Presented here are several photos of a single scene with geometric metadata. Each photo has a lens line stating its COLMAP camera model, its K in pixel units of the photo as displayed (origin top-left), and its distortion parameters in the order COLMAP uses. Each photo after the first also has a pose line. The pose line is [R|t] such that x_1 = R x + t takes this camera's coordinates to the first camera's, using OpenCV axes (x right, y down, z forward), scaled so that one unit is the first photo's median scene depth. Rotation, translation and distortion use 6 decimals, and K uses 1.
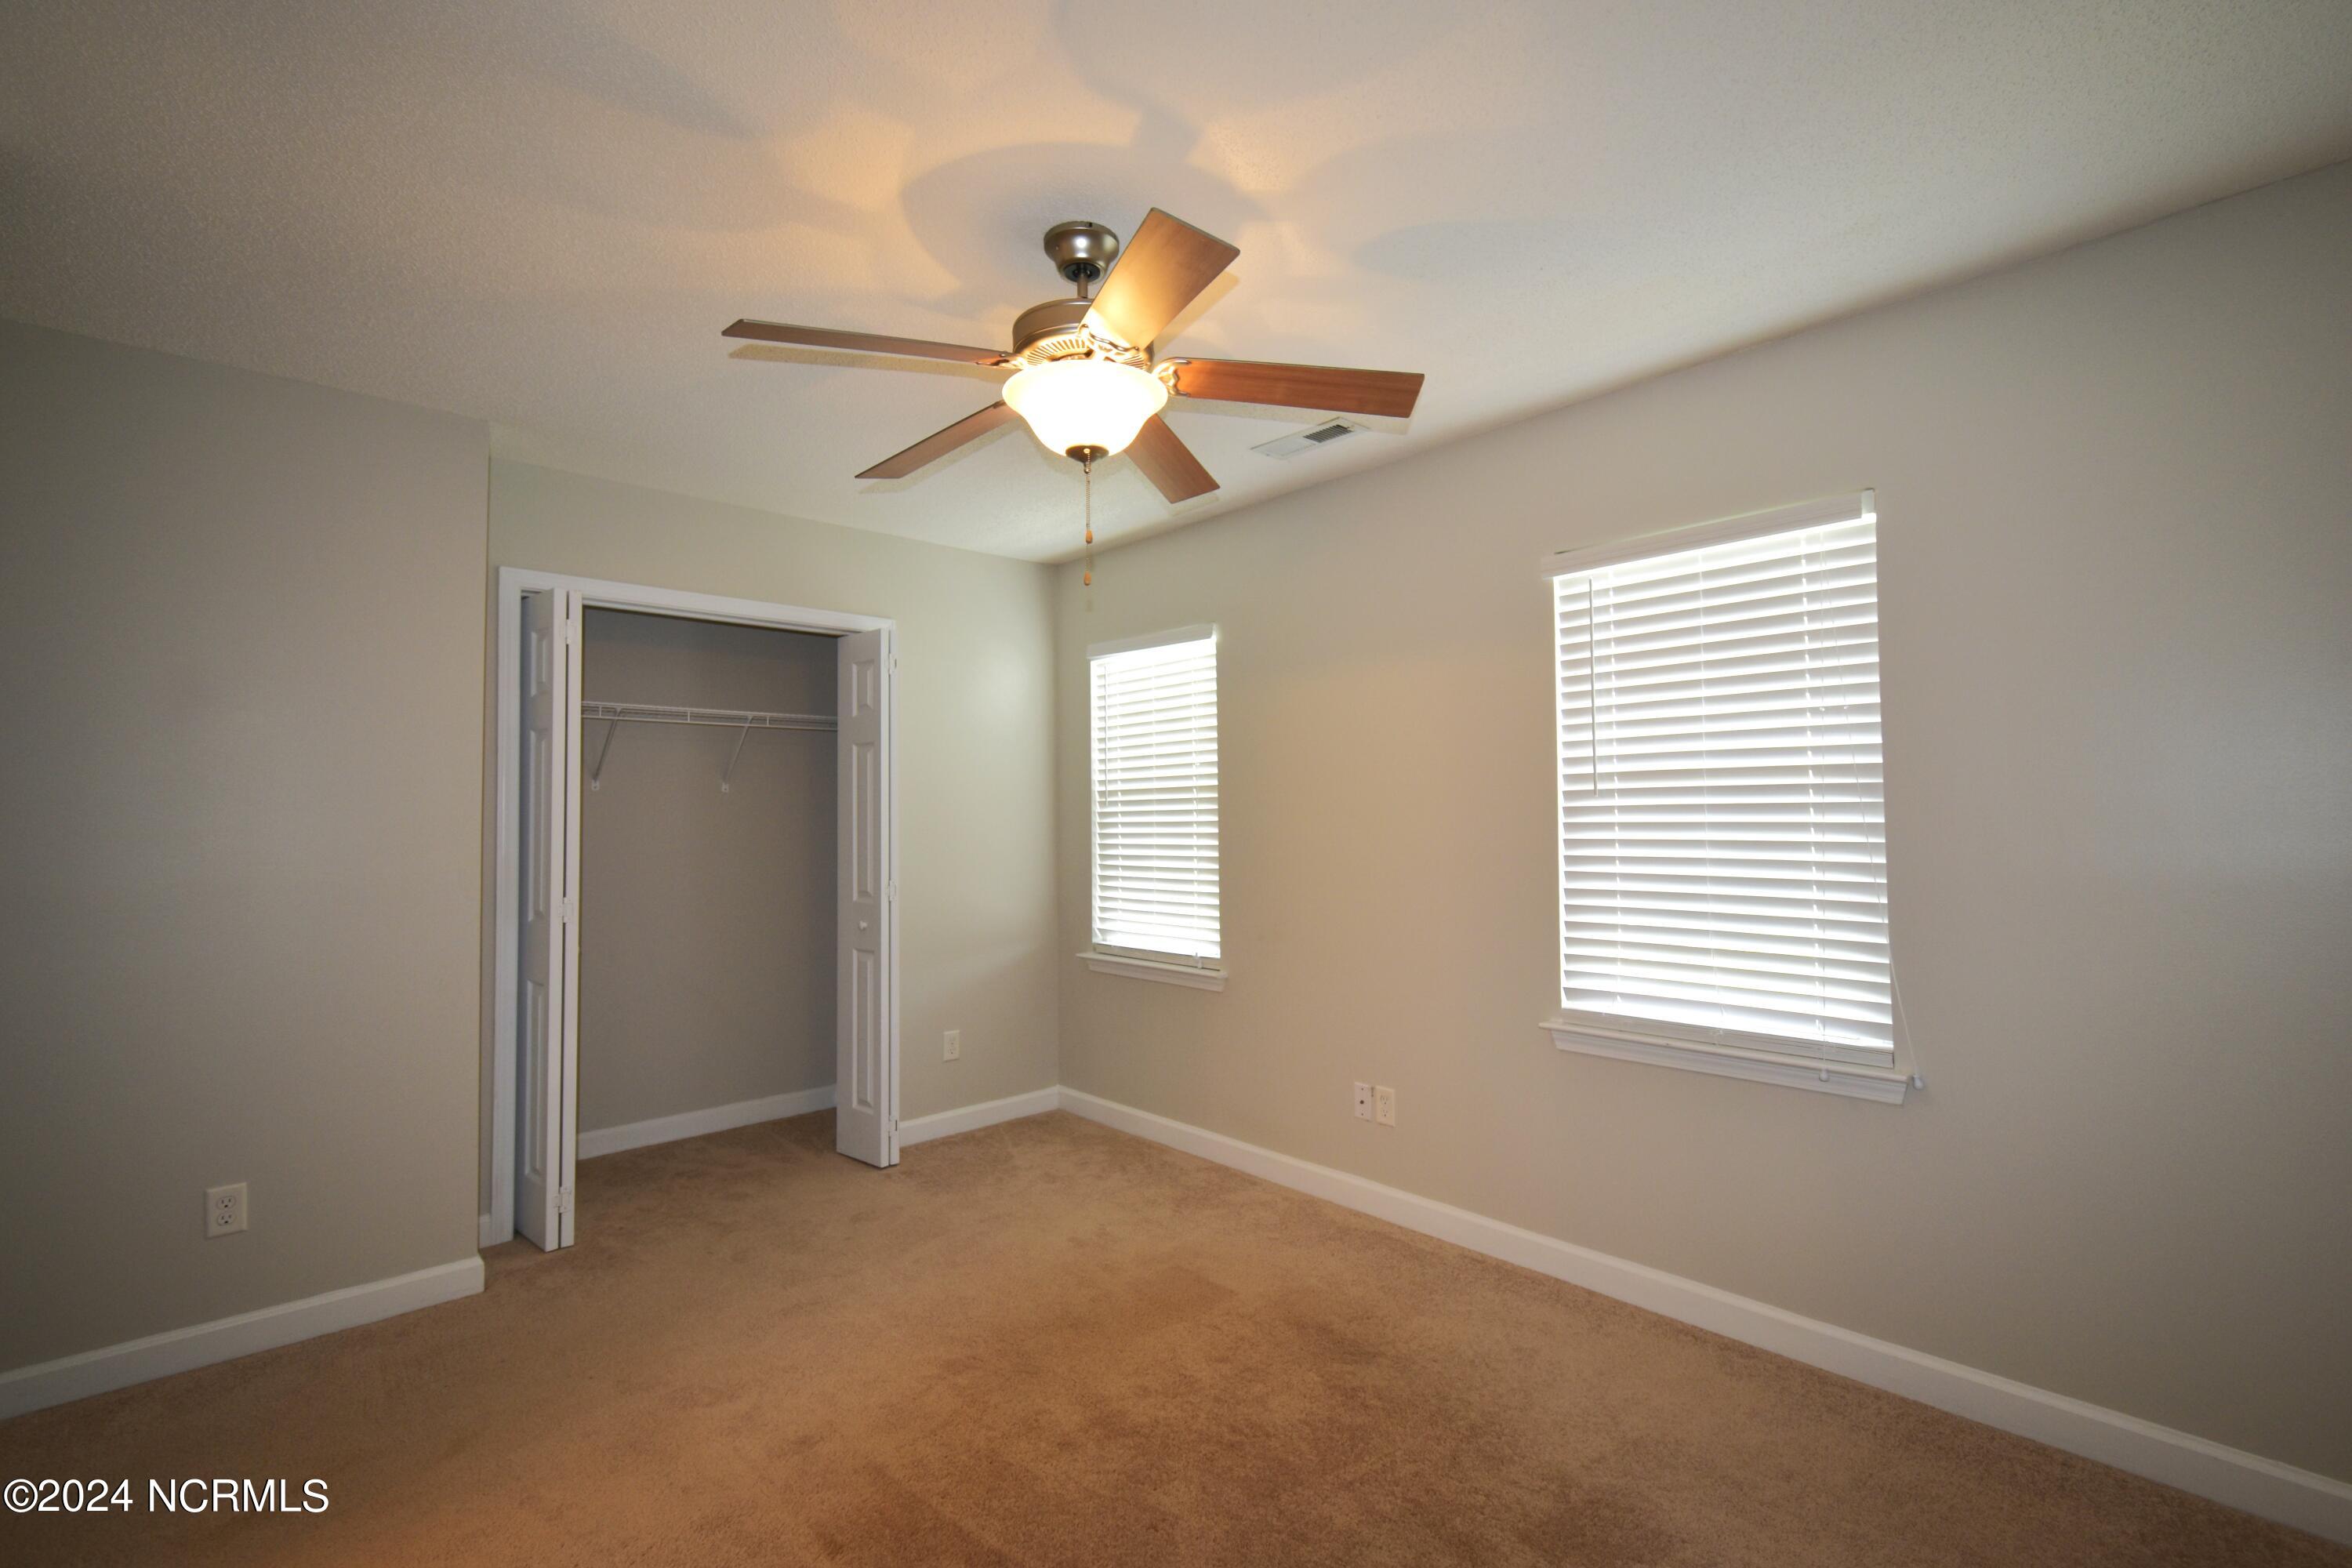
lens RADIAL K [[1078.0, 0, 1176.0], [0, 1078.0, 784.0], [0, 0, 1]] dist [0.002354, 0.000793]
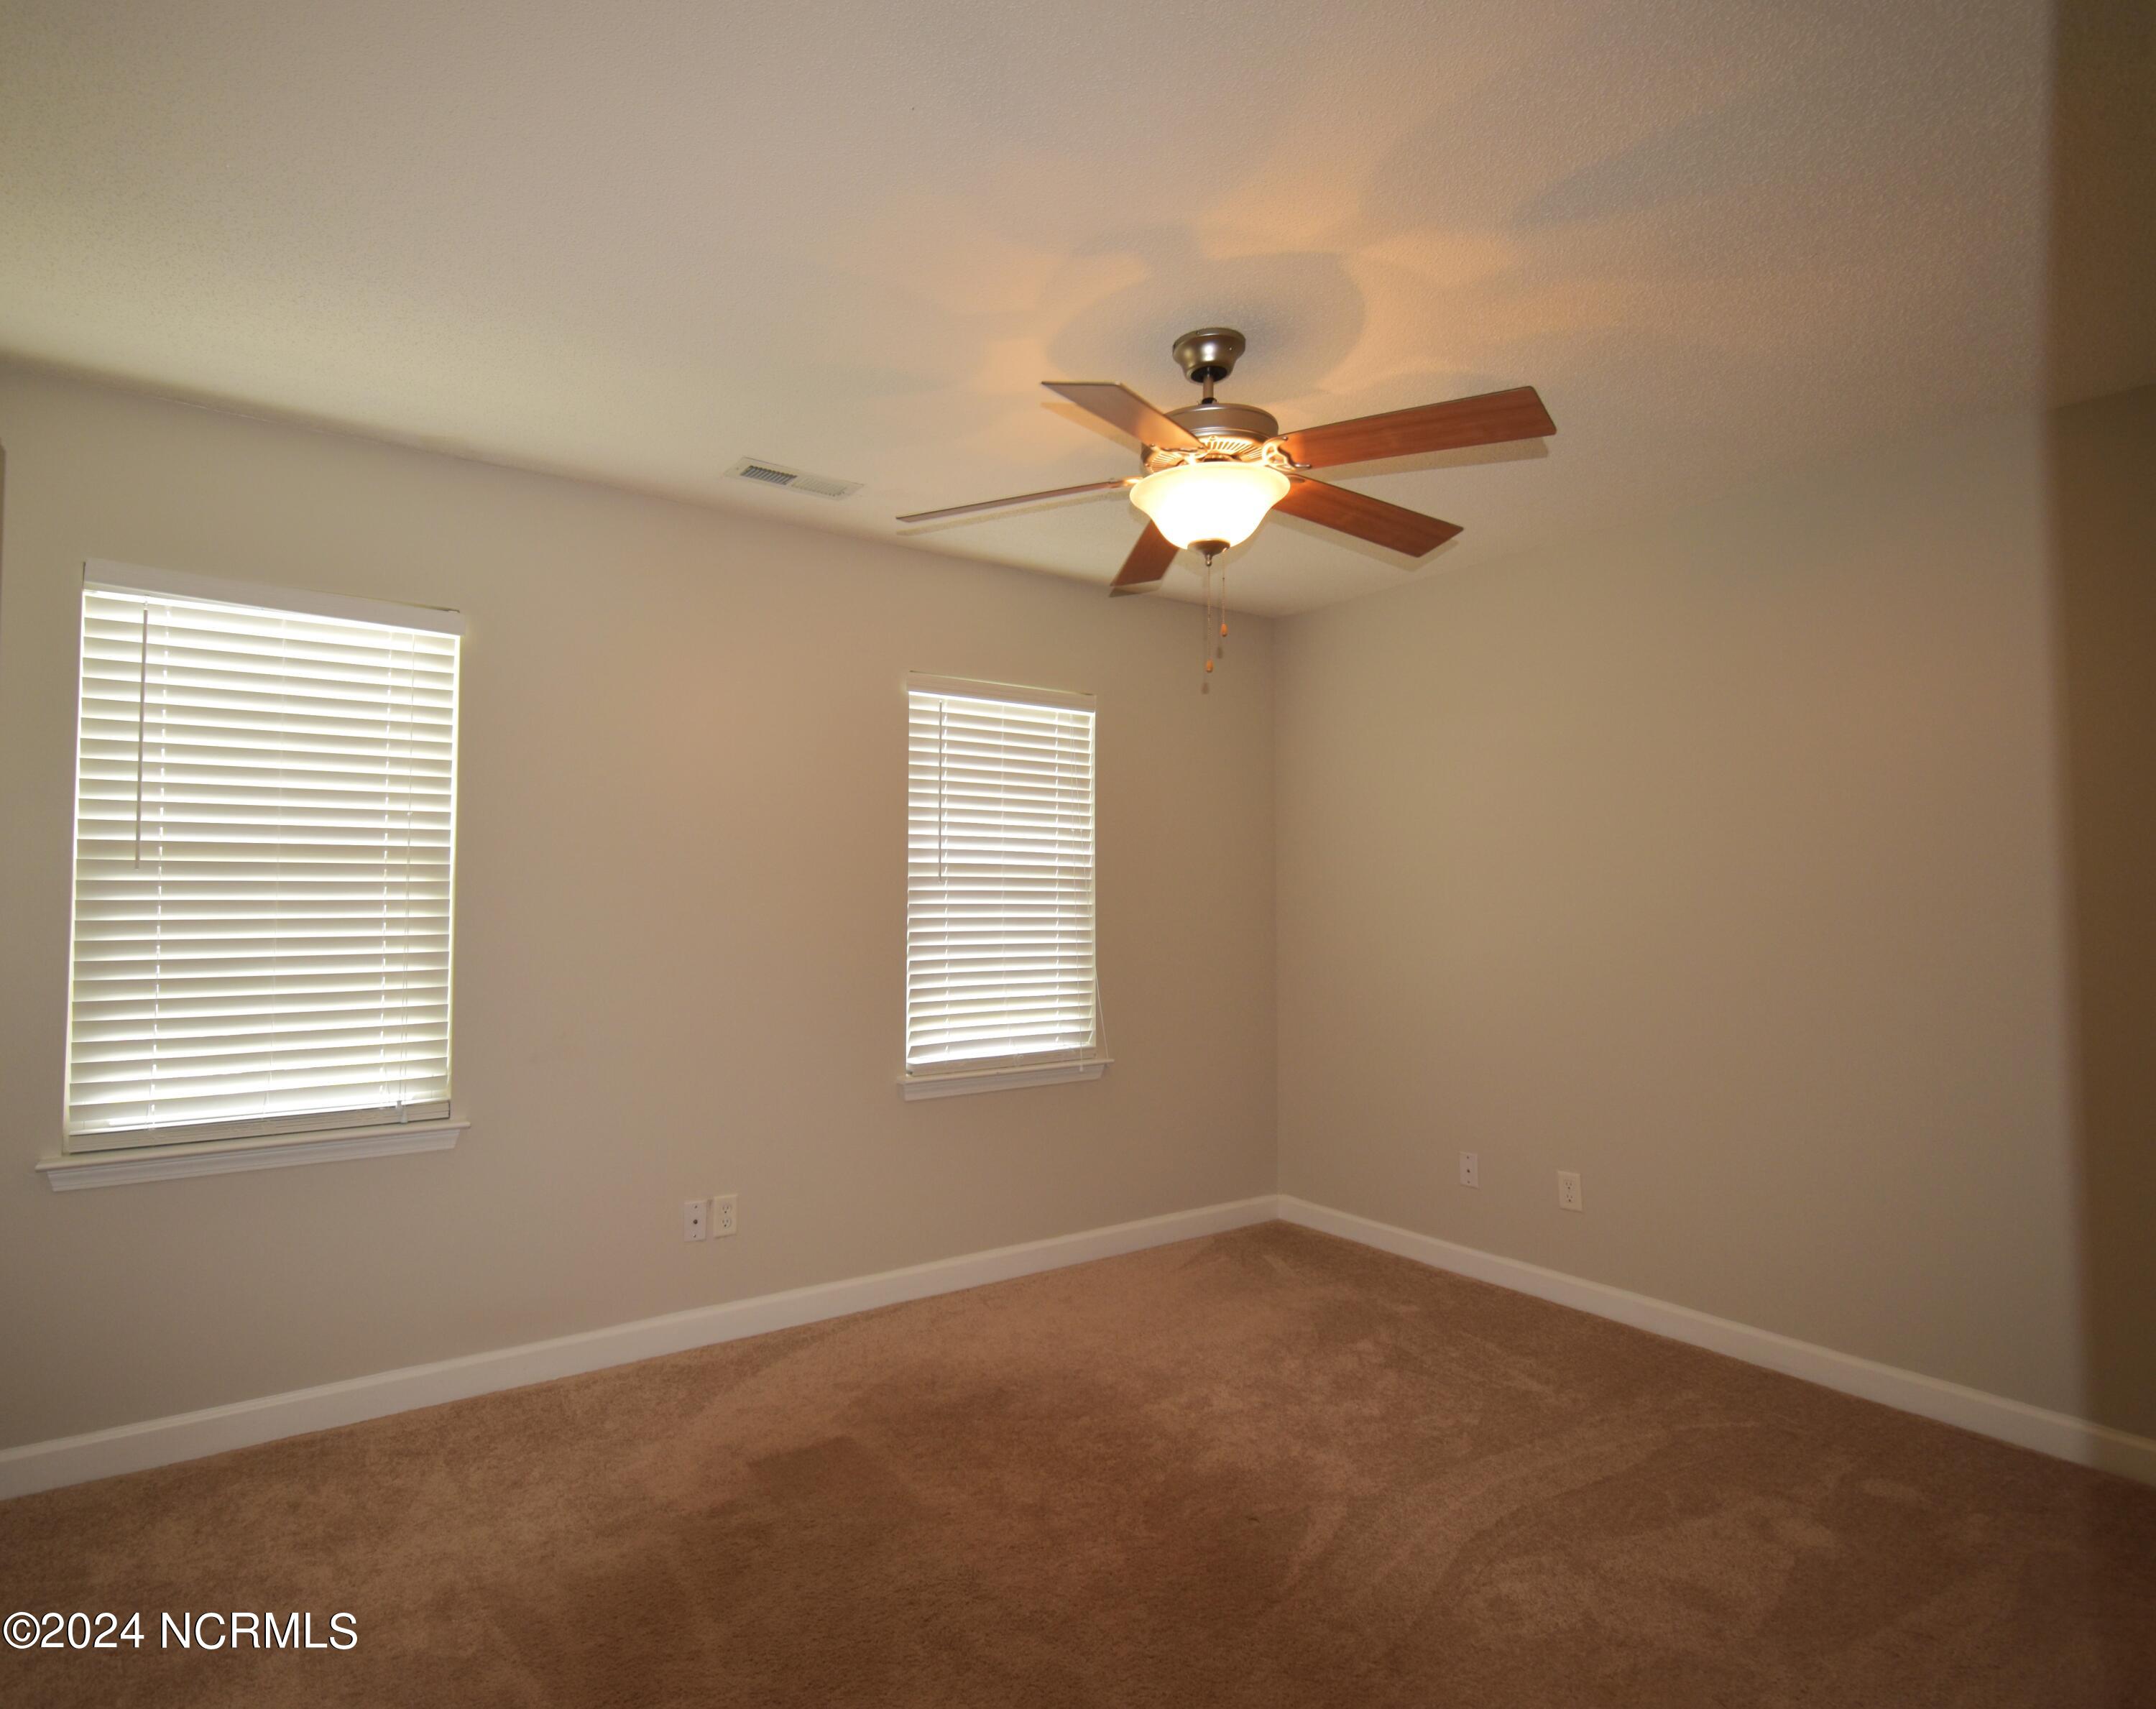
lens RADIAL K [[1068.5, 0, 1078.0], [0, 1068.5, 854.5], [0, 0, 1]] dist [0.000898, -0.000034]
pose [[0.146083, 0.047667, 0.988123, -0.765956], [-0.037021, 0.998402, -0.042689, 0.025309], [-0.988579, -0.030345, 0.147614, 0.668984]]
